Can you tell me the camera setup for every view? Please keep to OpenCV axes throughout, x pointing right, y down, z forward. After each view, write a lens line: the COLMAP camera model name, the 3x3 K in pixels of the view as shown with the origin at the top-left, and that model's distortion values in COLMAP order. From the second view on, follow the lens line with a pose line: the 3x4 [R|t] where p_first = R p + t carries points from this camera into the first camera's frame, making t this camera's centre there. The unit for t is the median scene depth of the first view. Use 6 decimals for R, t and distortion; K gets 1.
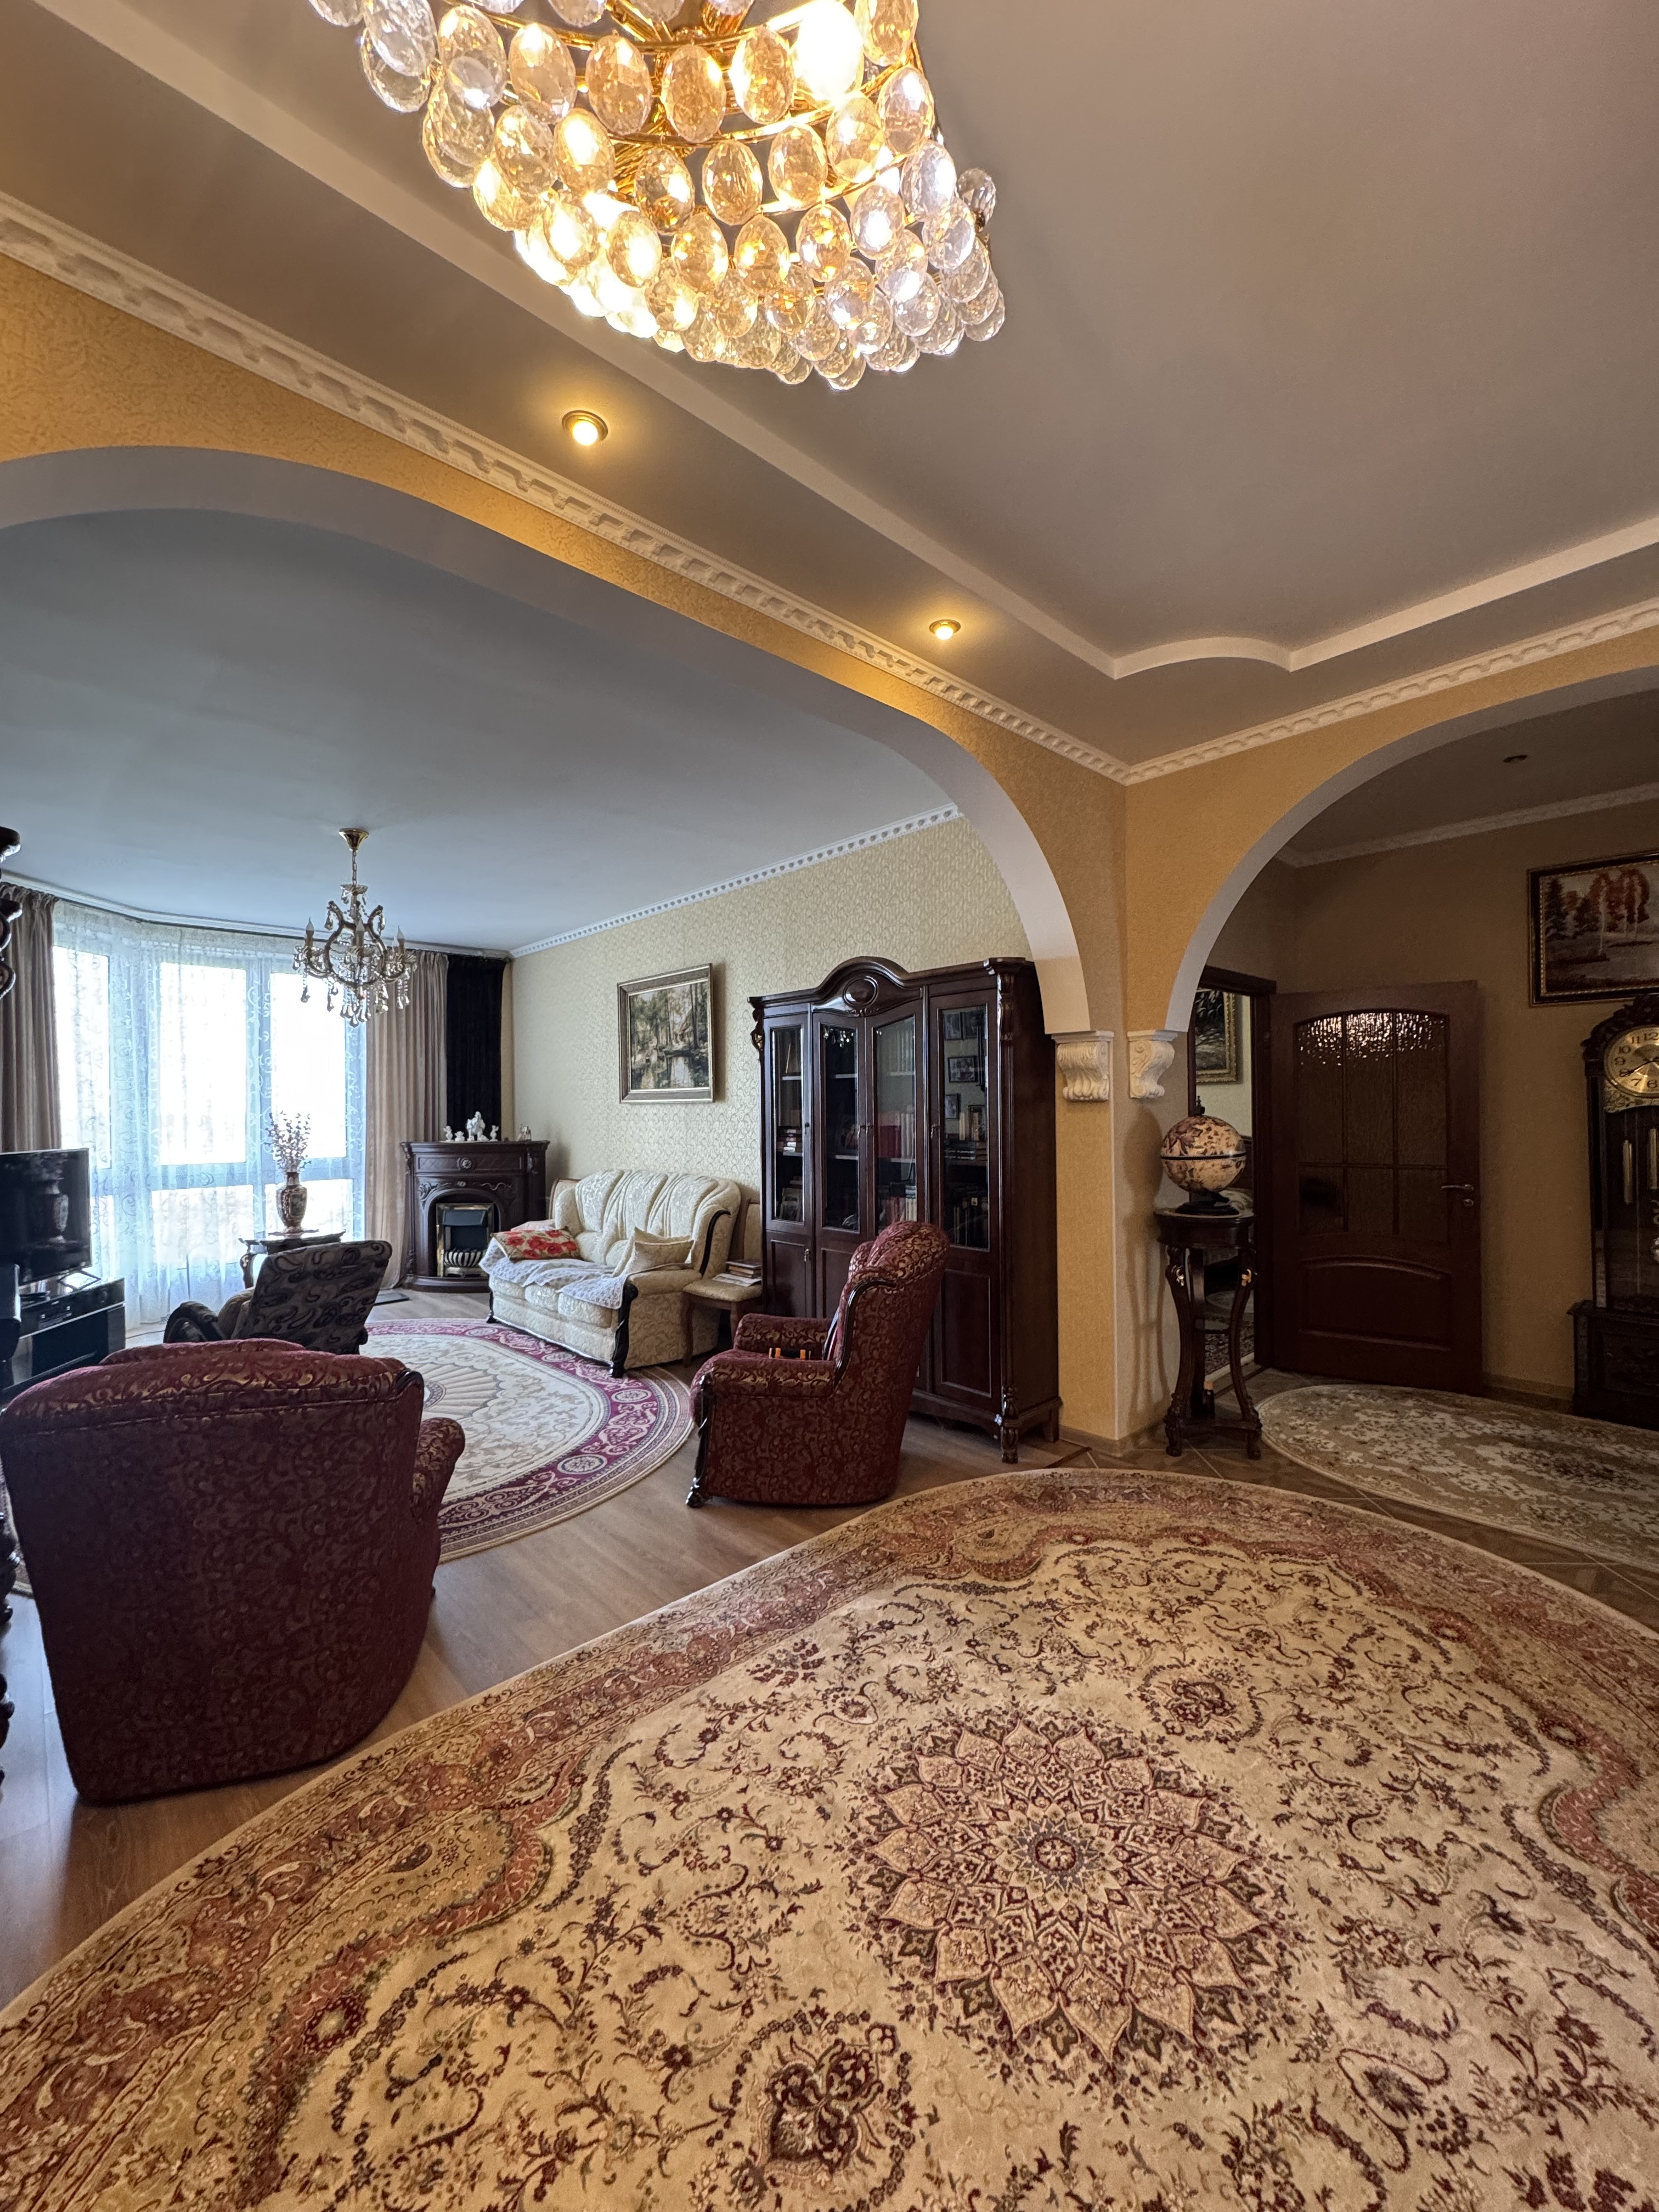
lens RADIAL K [[879.8, 0, 828.2], [0, 879.8, 1105.4], [0, 0, 1]] dist [-0.002278, 0.000660]
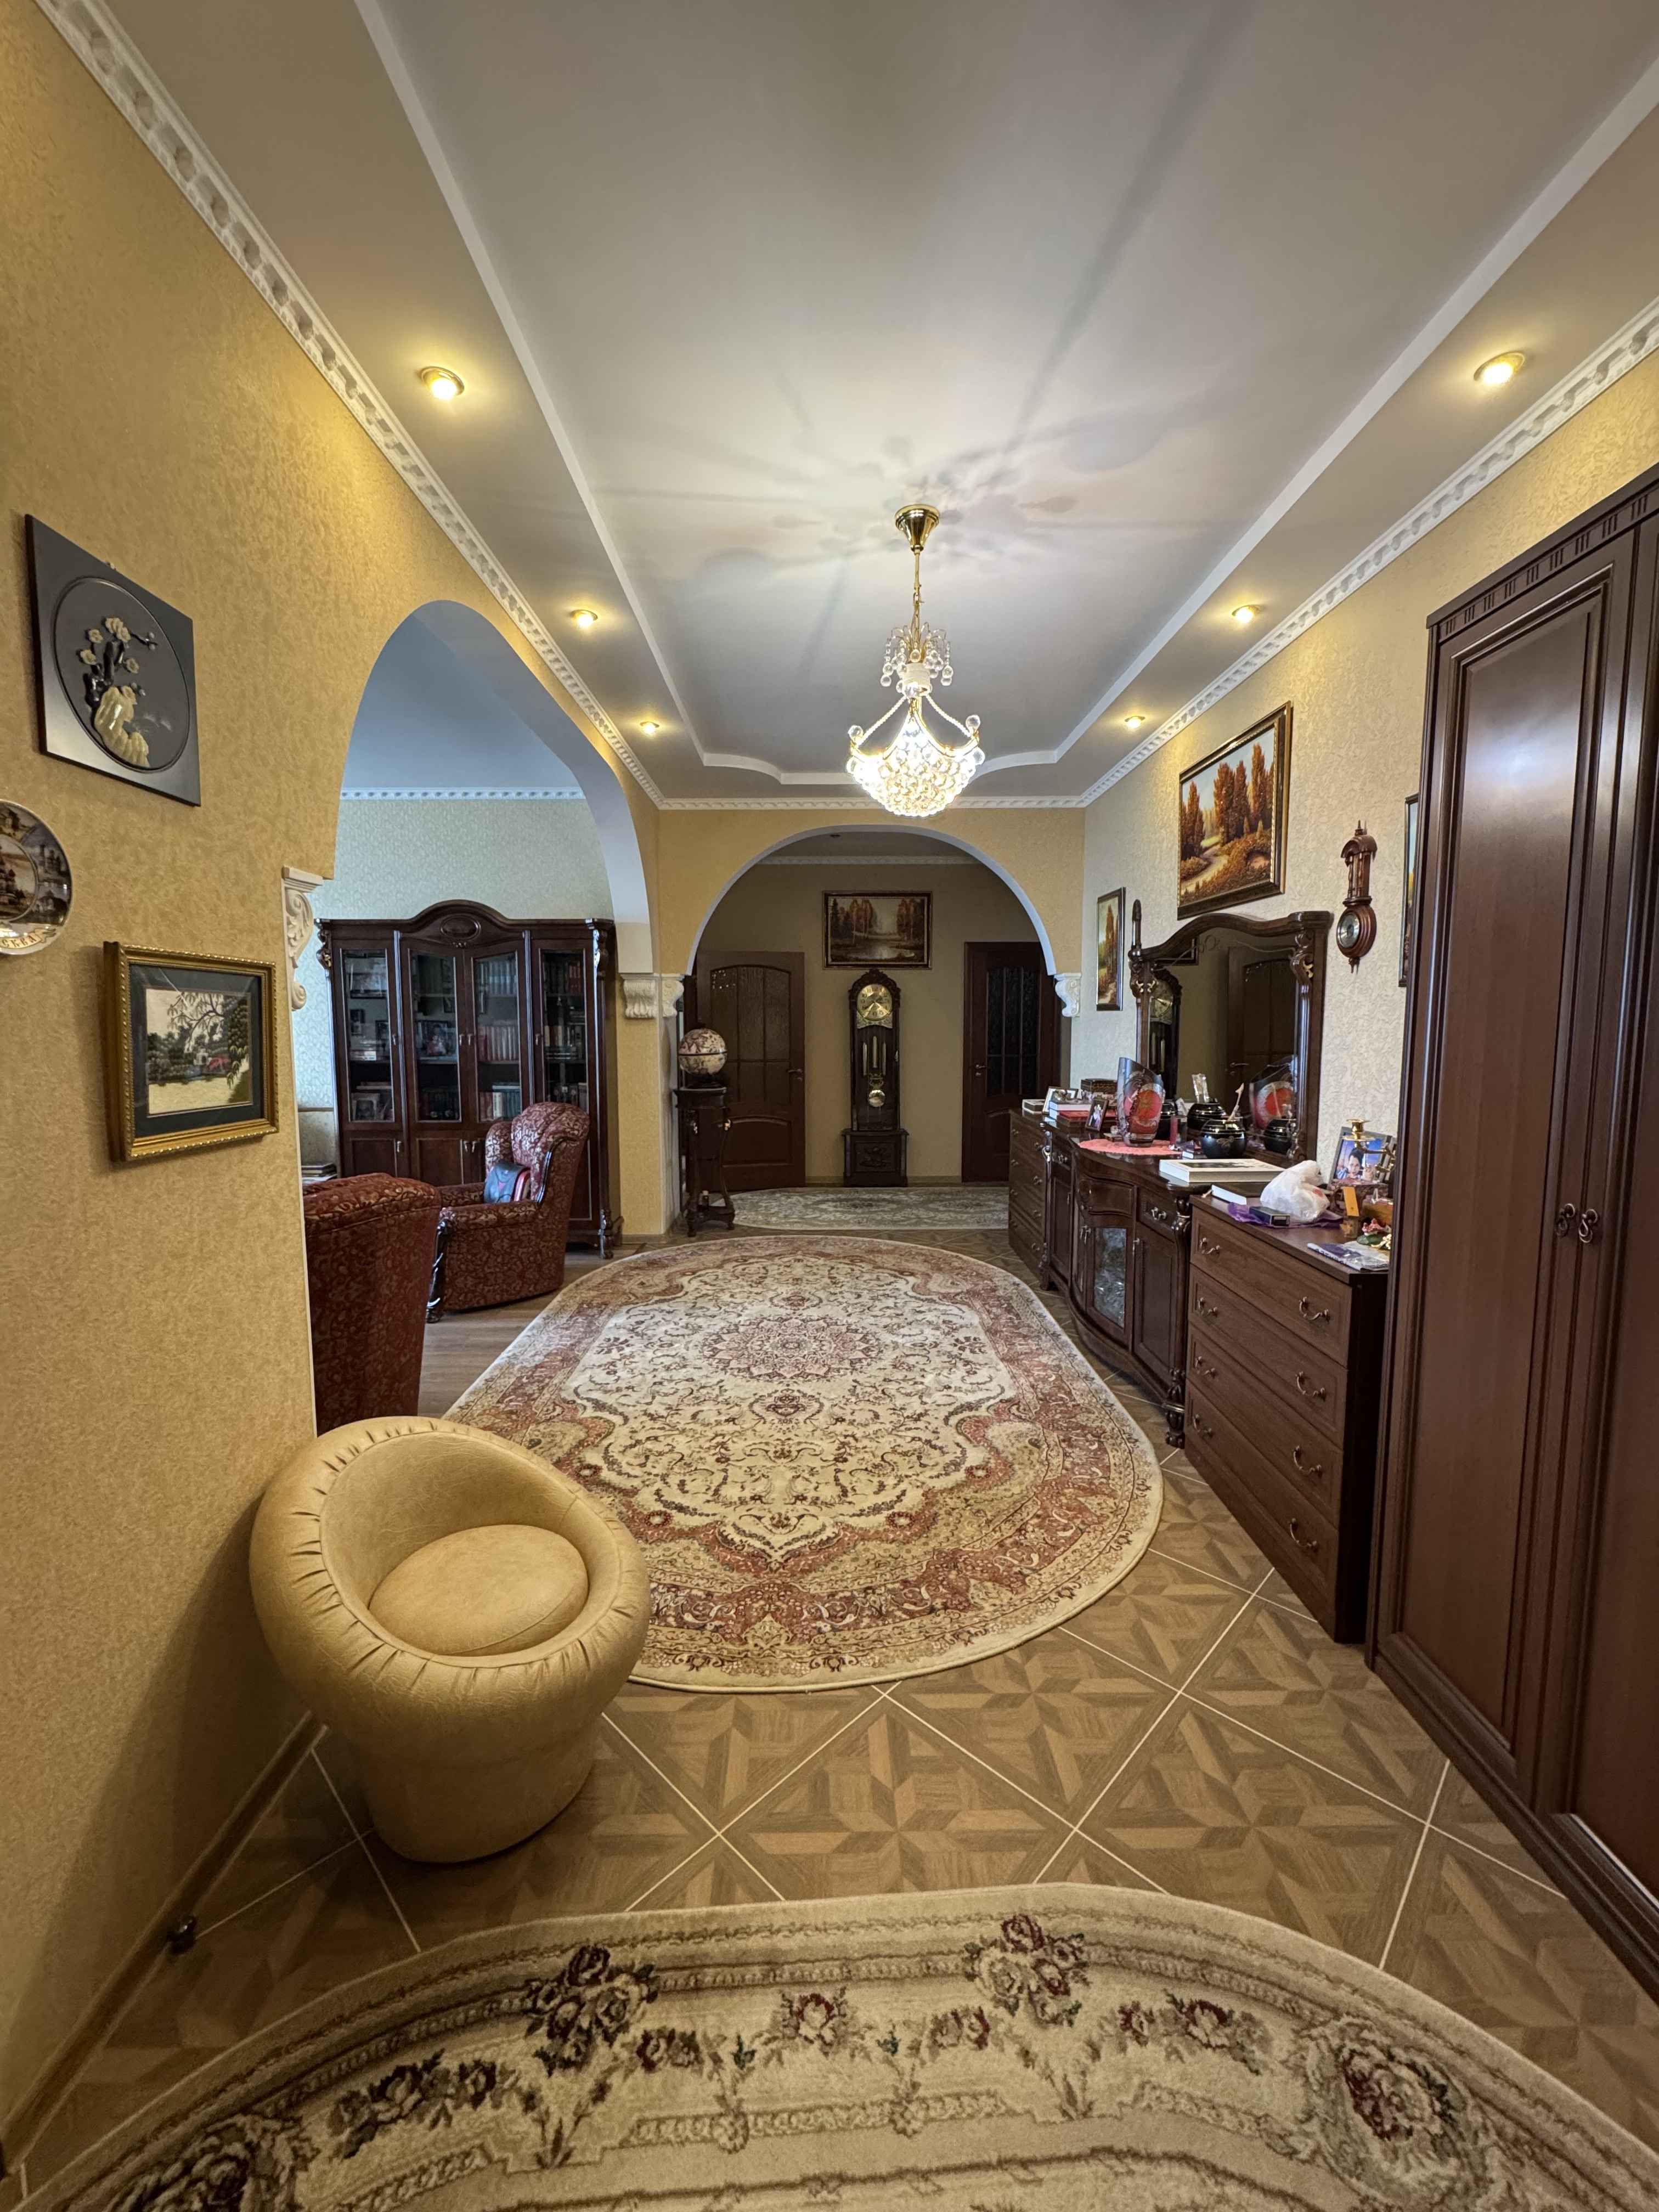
lens RADIAL K [[879.8, 0, 831.5], [0, 879.8, 1105.7], [0, 0, 1]] dist [-0.002278, 0.000660]
pose [[0.673700, -0.059146, 0.736635, -0.623988], [-0.006734, 0.996259, 0.086150, 0.012327], [-0.738975, -0.063000, 0.670781, -0.274090]]
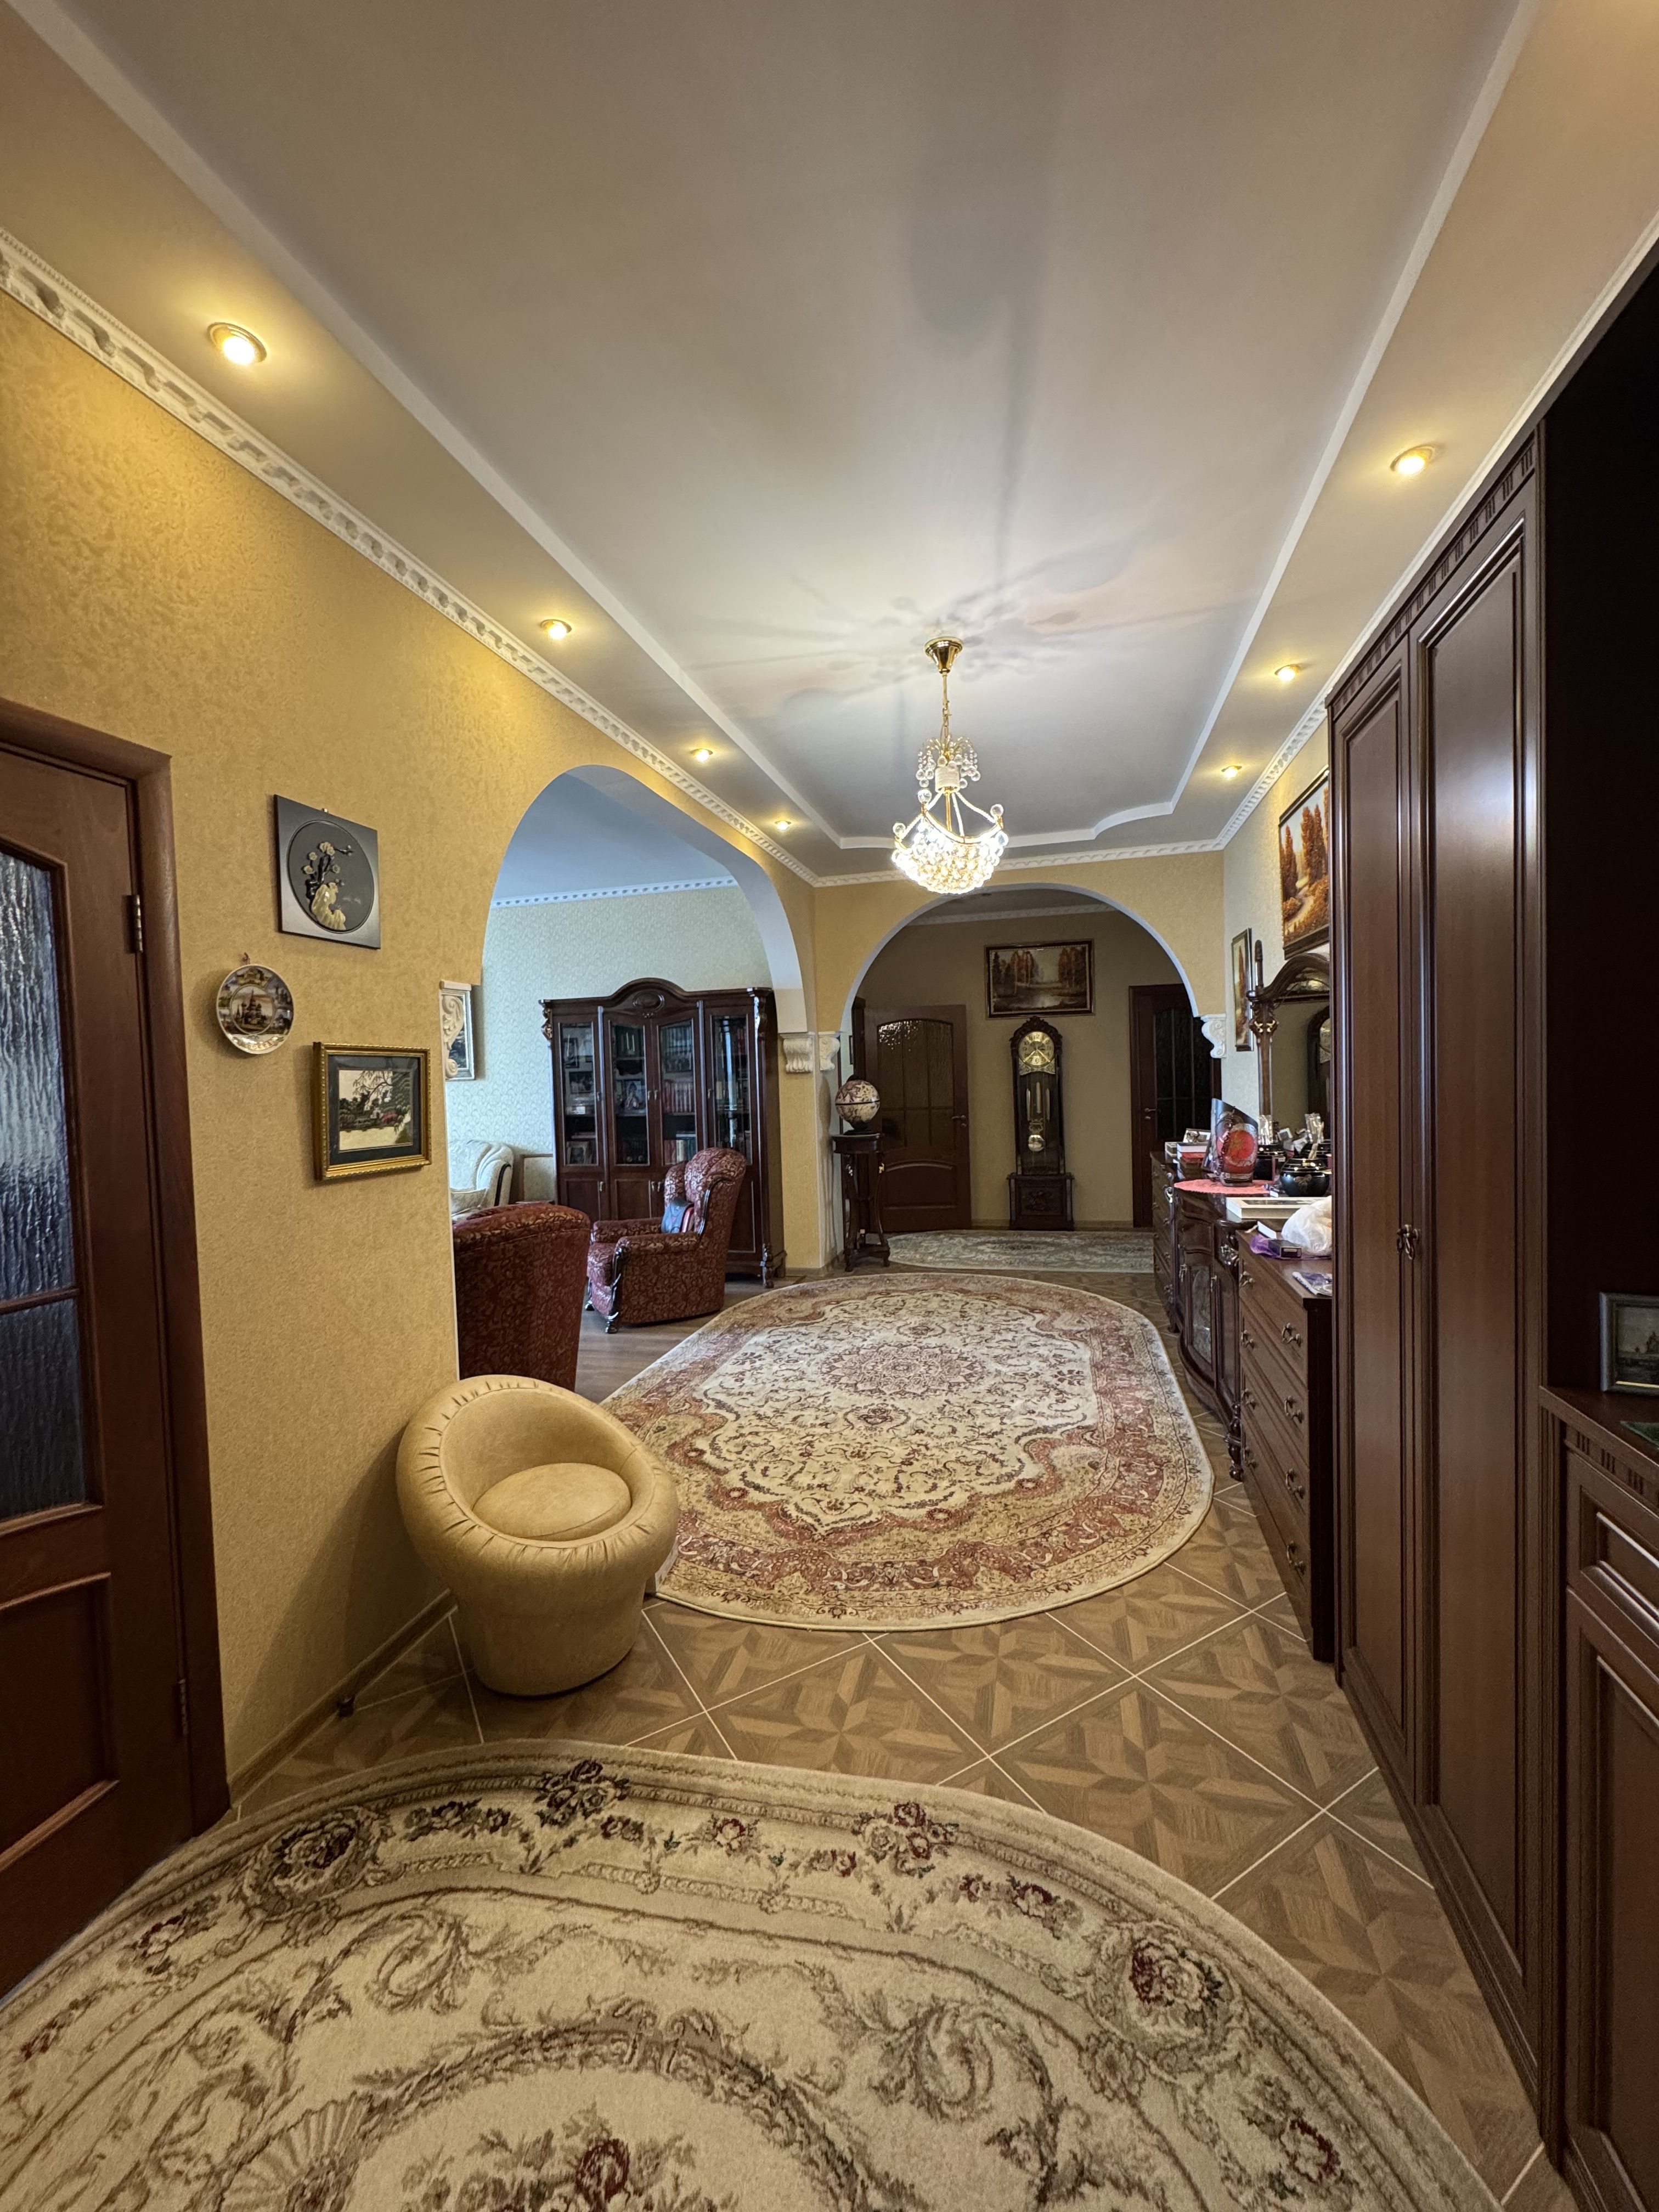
lens RADIAL K [[879.8, 0, 830.3], [0, 879.8, 1104.9], [0, 0, 1]] dist [-0.002278, 0.000660]
pose [[0.842550, -0.033390, 0.537583, -0.582645], [0.021427, 0.999364, 0.028490, 0.010509], [-0.538192, -0.012486, 0.842730, -0.471713]]
